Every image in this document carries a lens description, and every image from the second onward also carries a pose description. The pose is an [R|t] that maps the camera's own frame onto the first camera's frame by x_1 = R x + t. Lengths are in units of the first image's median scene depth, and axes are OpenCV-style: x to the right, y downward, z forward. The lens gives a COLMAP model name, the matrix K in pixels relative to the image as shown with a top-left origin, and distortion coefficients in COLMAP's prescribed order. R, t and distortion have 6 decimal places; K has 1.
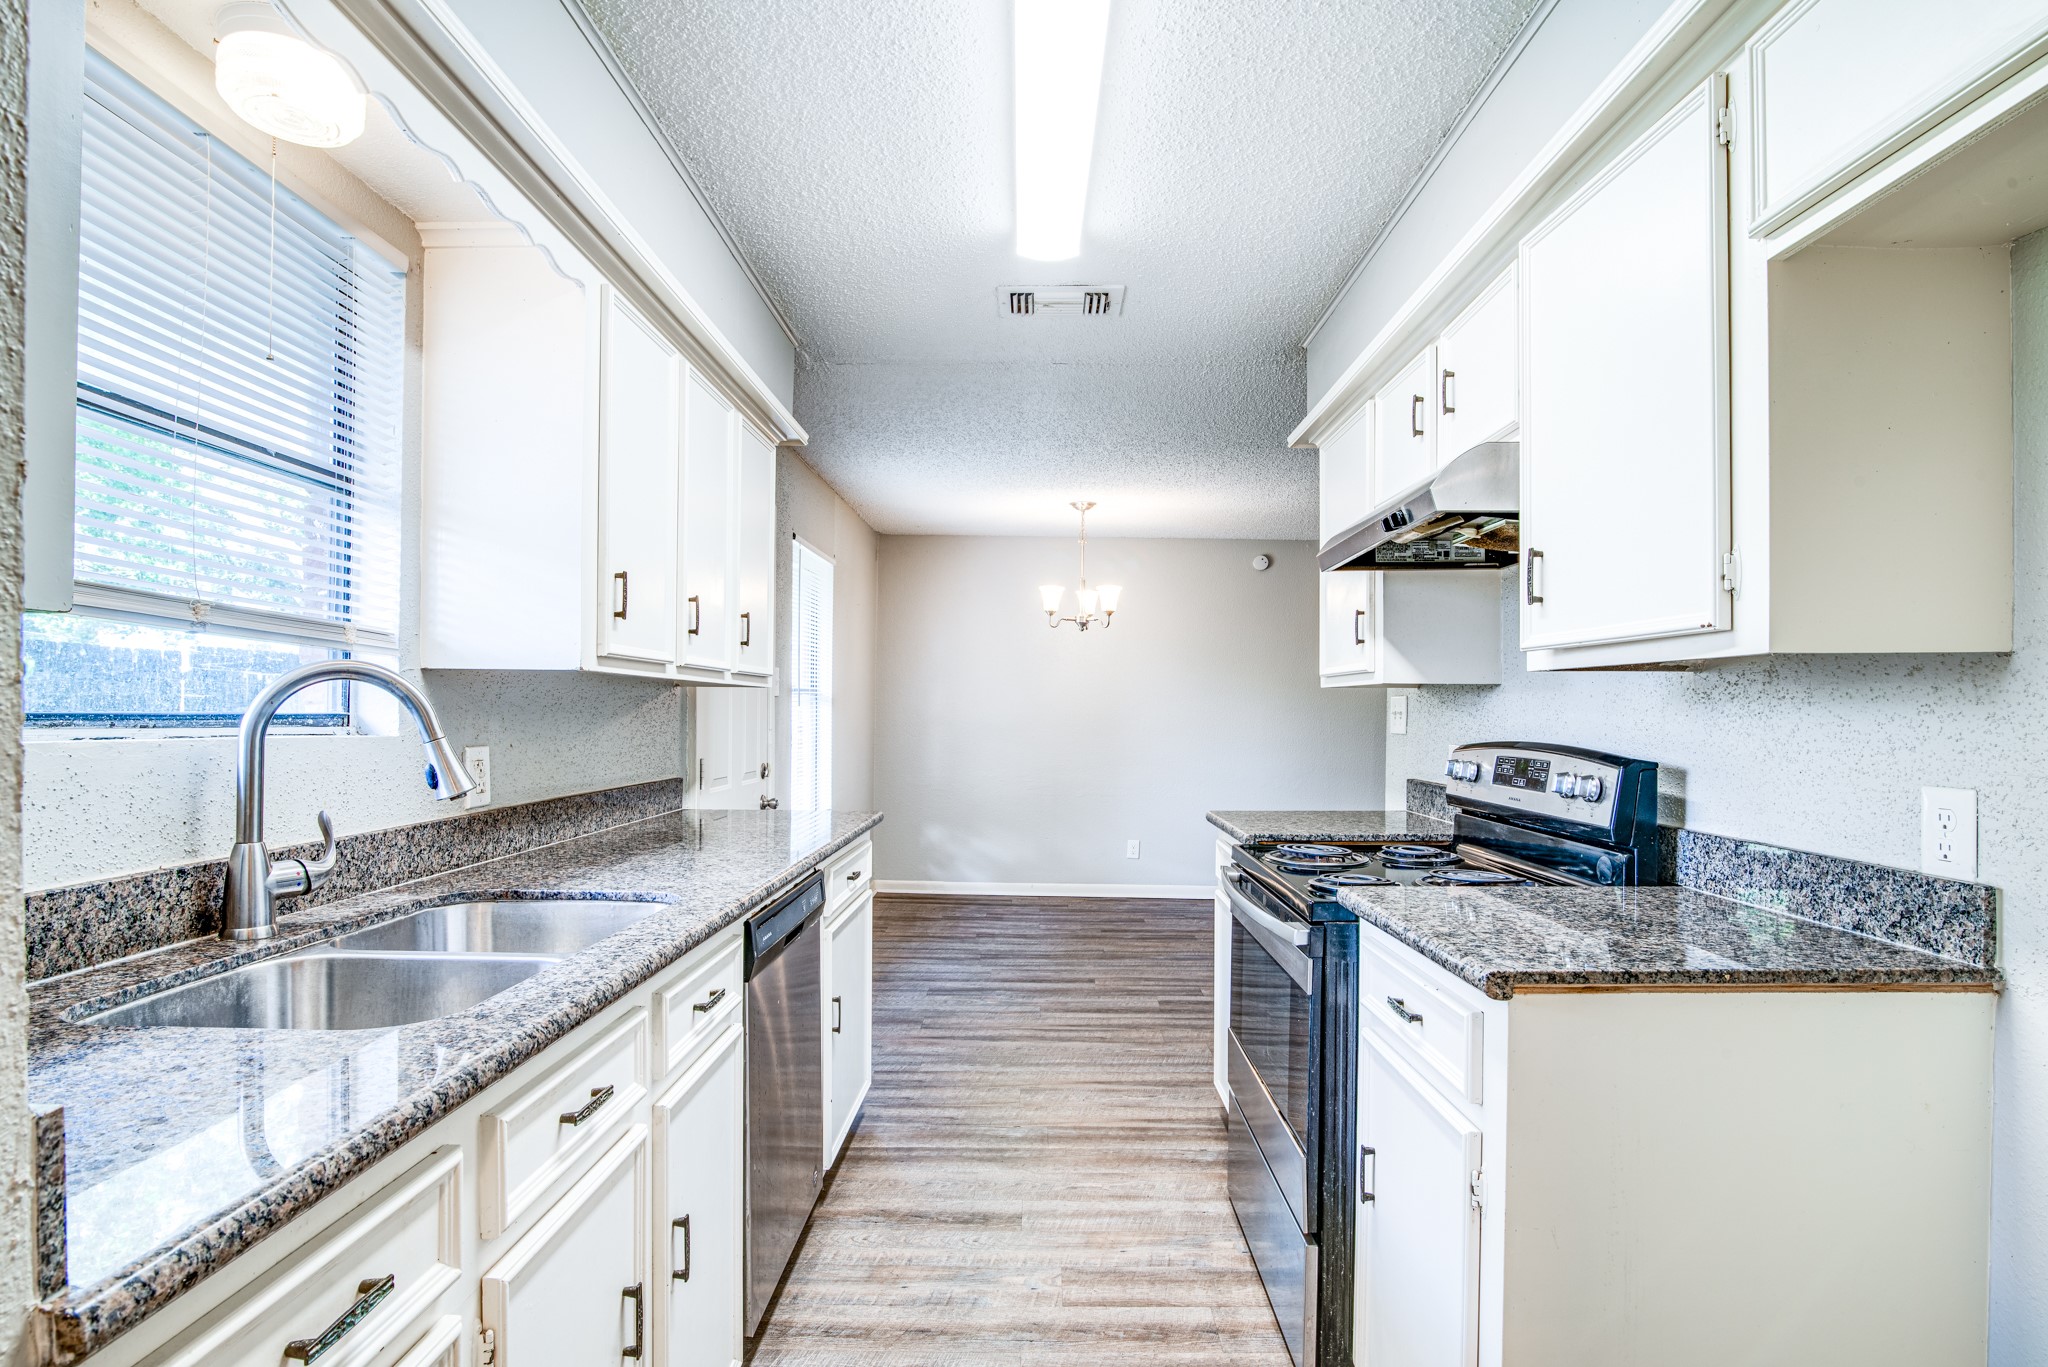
lens RADIAL K [[1038.5, 0, 992.0], [0, 1038.5, 689.8], [0, 0, 1]] dist [-0.015925, 0.000225]
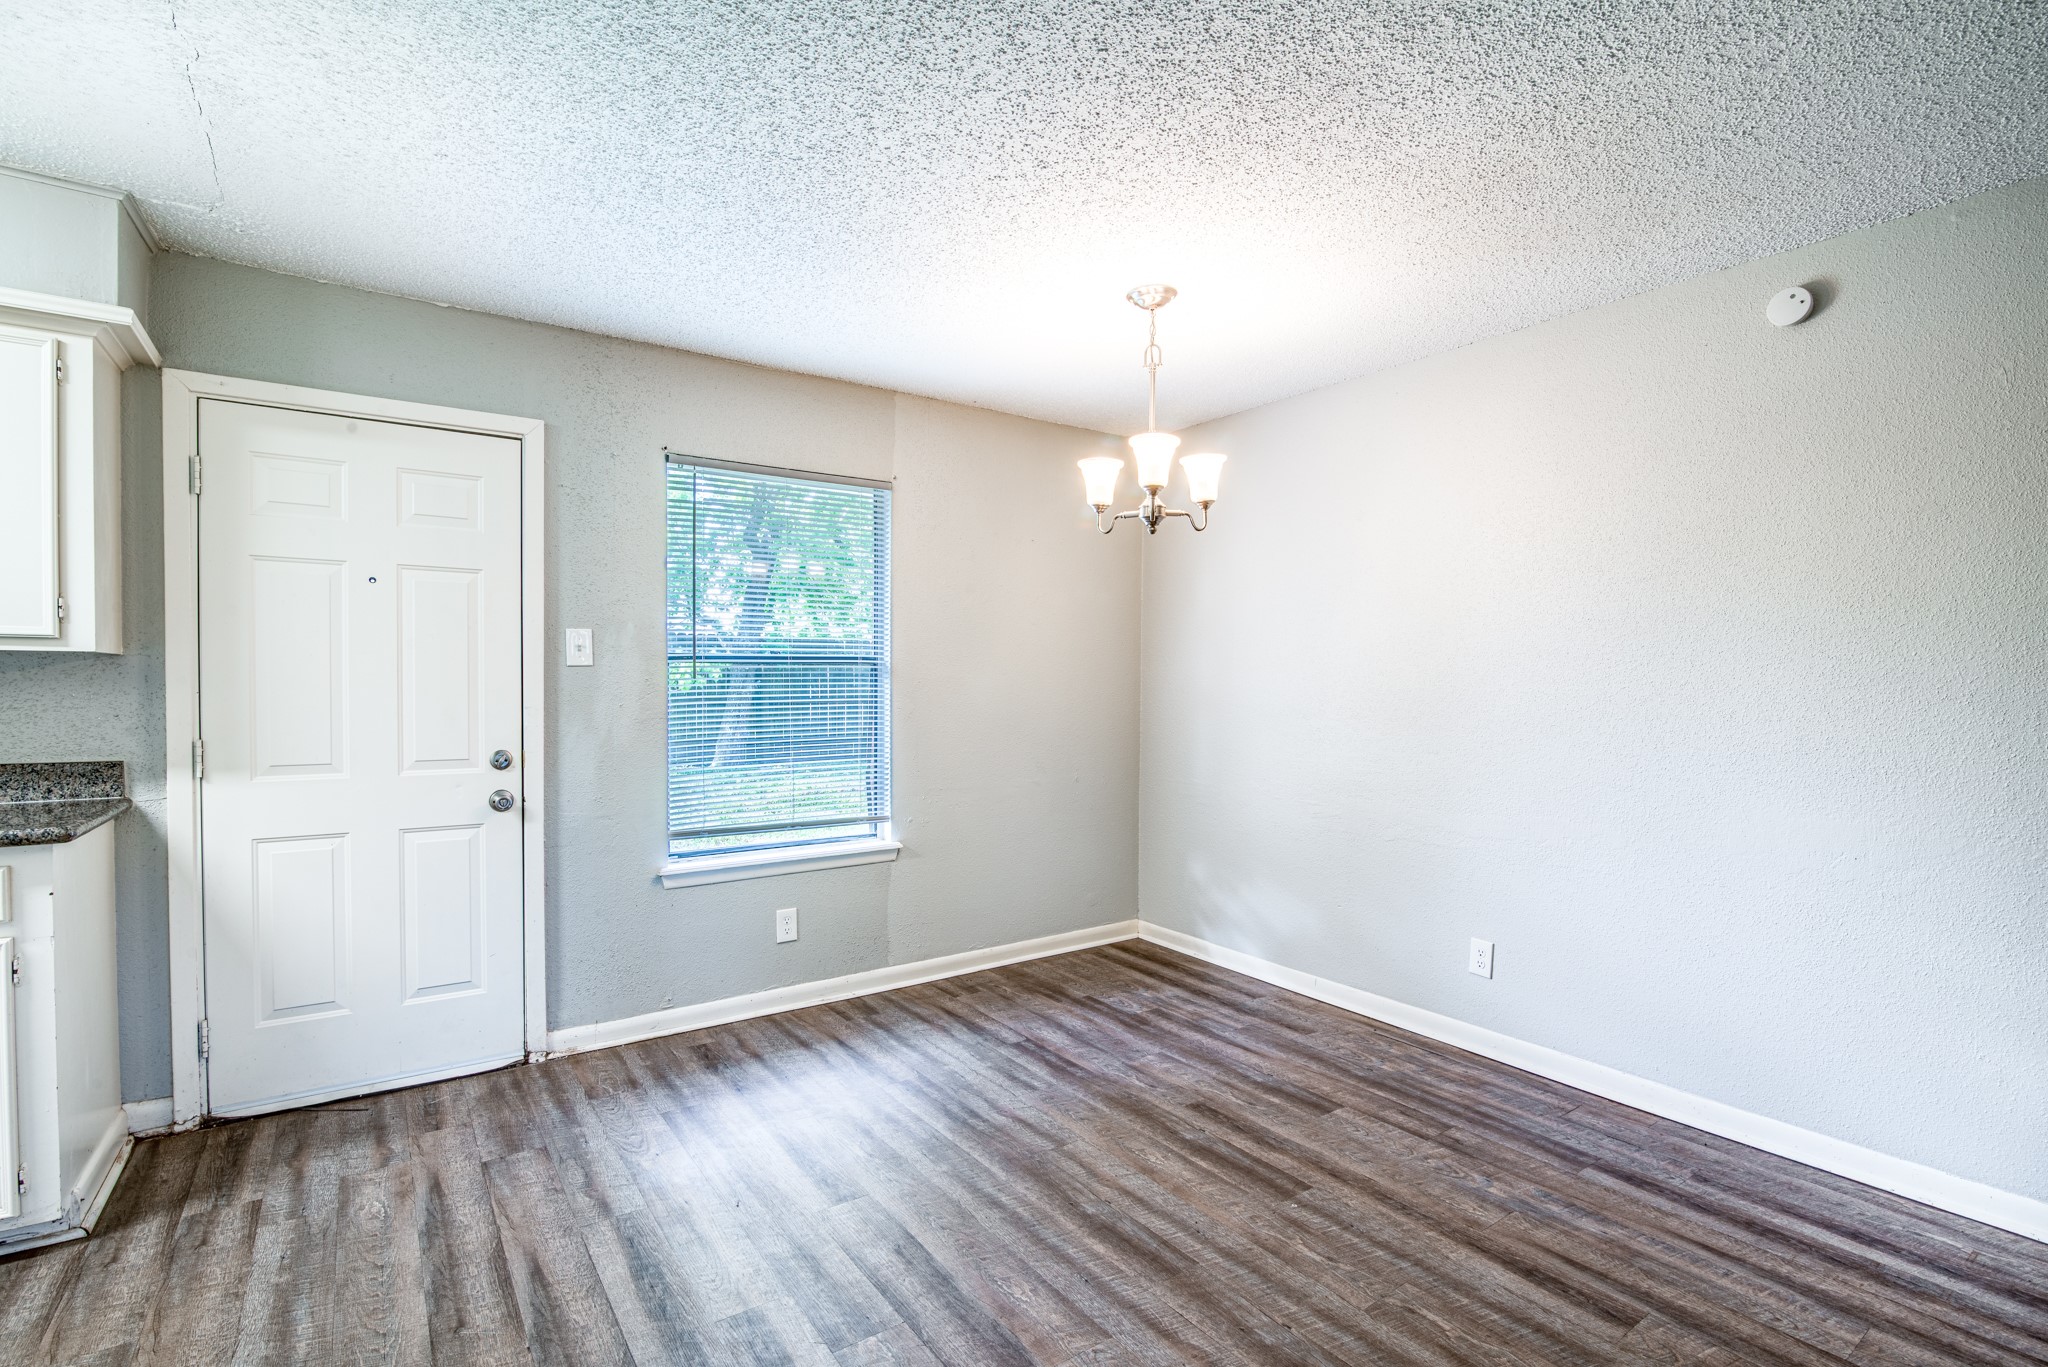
lens RADIAL K [[940.5, 0, 1033.6], [0, 940.5, 694.8], [0, 0, 1]] dist [-0.017324, -0.000053]
pose [[0.605302, 0.004272, -0.795985, 1.292758], [0.014569, 0.999759, 0.016444, 0.048337], [0.795863, -0.021550, 0.605093, 1.943134]]
